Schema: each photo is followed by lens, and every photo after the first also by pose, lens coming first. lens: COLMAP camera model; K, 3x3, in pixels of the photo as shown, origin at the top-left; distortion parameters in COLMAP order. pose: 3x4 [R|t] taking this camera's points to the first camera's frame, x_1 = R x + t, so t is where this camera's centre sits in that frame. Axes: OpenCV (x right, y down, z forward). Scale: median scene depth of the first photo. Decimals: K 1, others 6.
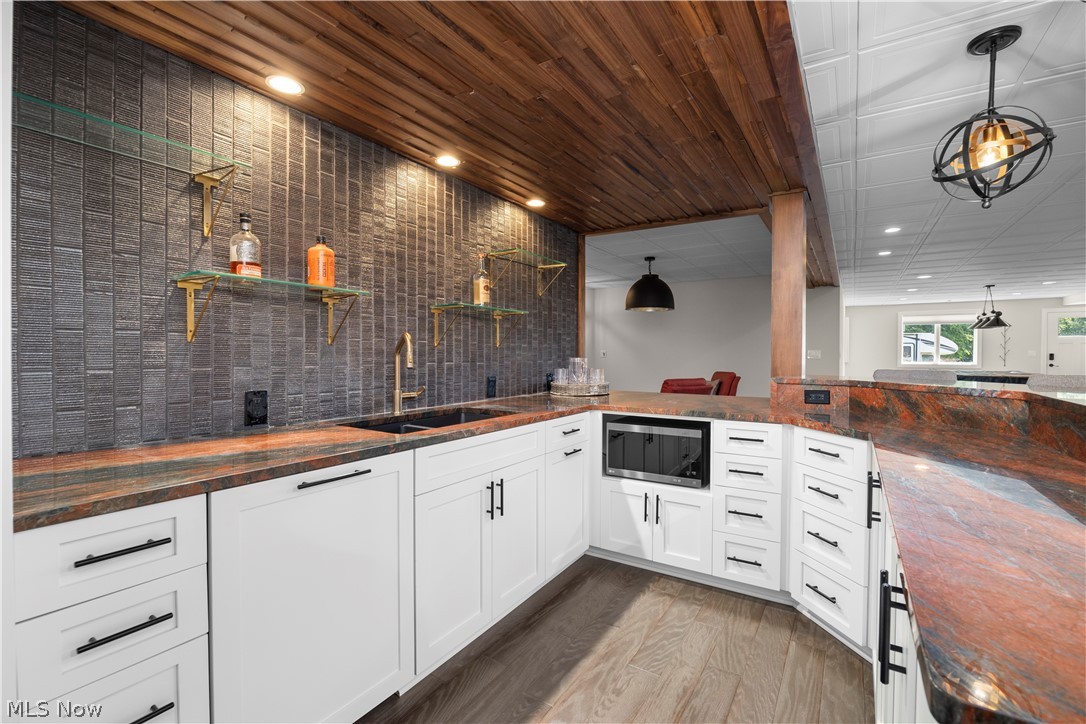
lens RADIAL K [[481.5, 0, 543.0], [0, 481.5, 362.0], [0, 0, 1]] dist [-0.002959, -0.000157]
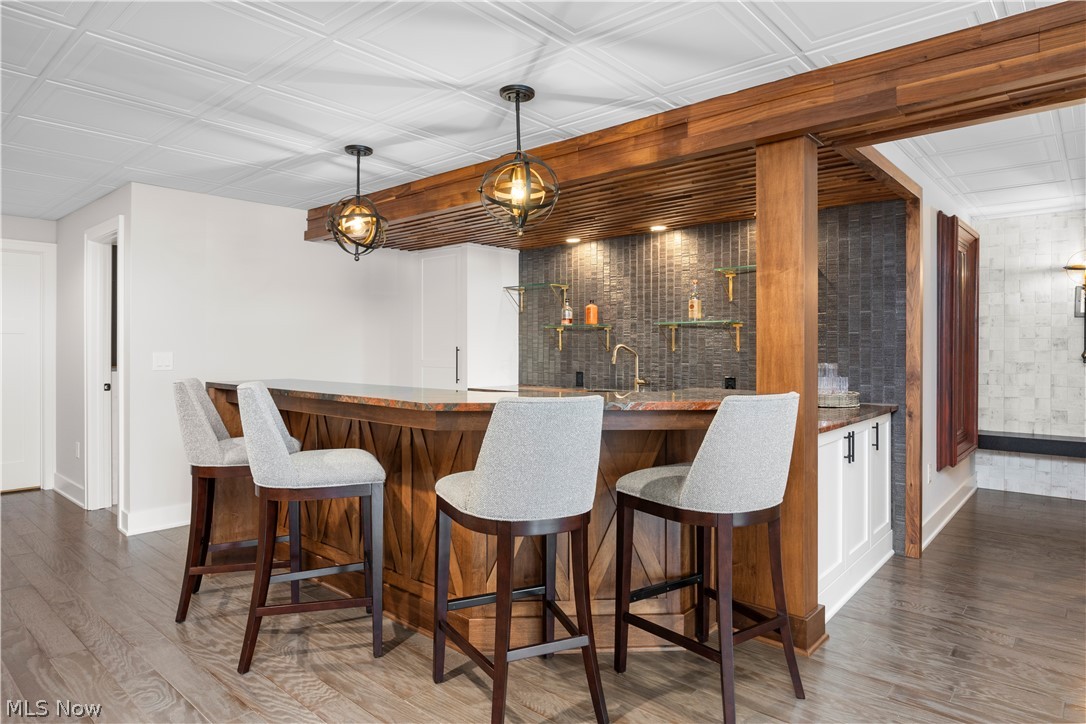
lens RADIAL K [[632.2, 0, 543.0], [0, 632.2, 362.0], [0, 0, 1]] dist [-0.012897, 0.000773]
pose [[-0.146765, 0.022750, -0.988910, 1.950178], [-0.017875, 0.999511, 0.025647, -0.048898], [0.989010, 0.021441, -0.146286, 1.017494]]
